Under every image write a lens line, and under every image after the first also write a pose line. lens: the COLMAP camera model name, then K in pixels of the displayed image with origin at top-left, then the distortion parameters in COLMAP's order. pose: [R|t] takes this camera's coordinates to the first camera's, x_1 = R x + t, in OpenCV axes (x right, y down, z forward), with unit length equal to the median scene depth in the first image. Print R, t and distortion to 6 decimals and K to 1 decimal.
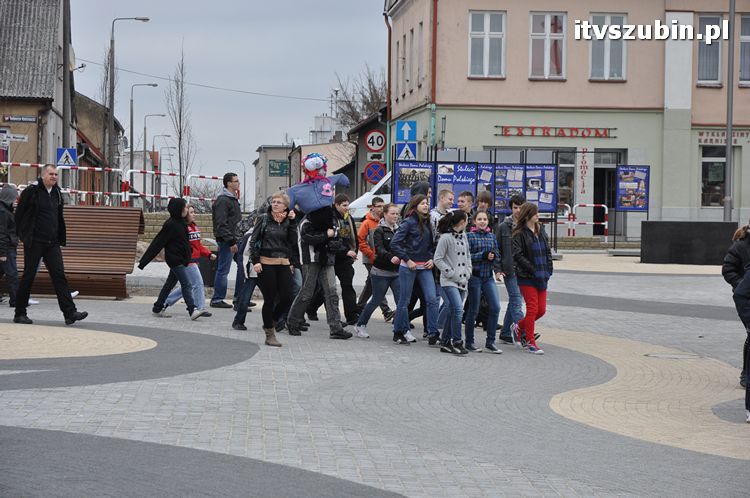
lens RADIAL K [[2204.2, 0, 375.0], [0, 2204.2, 249.0], [0, 0, 1]] dist [0.354587, 0.657724]
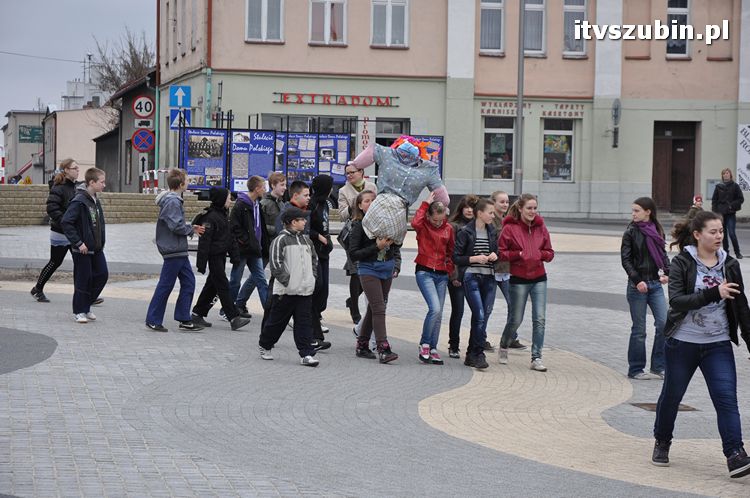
lens RADIAL K [[2204.2, 0, 375.0], [0, 2204.2, 249.0], [0, 0, 1]] dist [0.354587, 0.657724]
pose [[0.993663, 0.002811, 0.112364, -0.009213], [-0.004379, 0.999896, 0.013716, -0.001407], [-0.112313, -0.014121, 0.993572, 0.044624]]
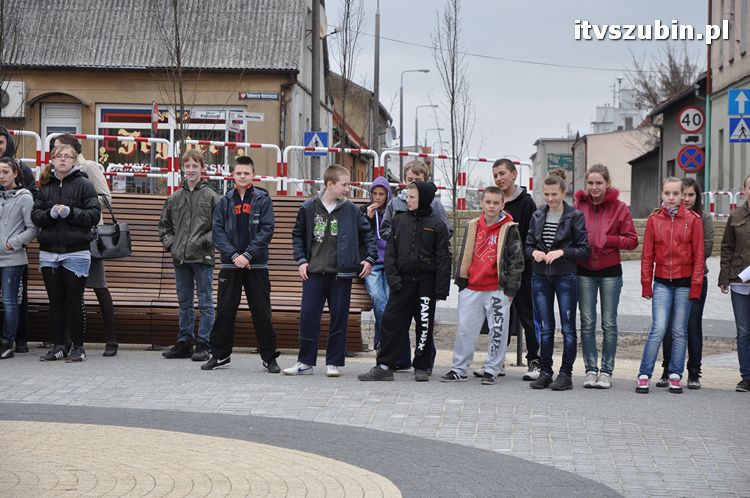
lens RADIAL K [[2204.2, 0, 375.0], [0, 2204.2, 249.0], [0, 0, 1]] dist [0.354587, 0.657724]
pose [[0.992324, -0.004714, -0.123576, -0.017133], [0.004833, 0.999988, 0.000659, -0.002610], [0.123572, -0.001251, 0.992335, 0.197505]]
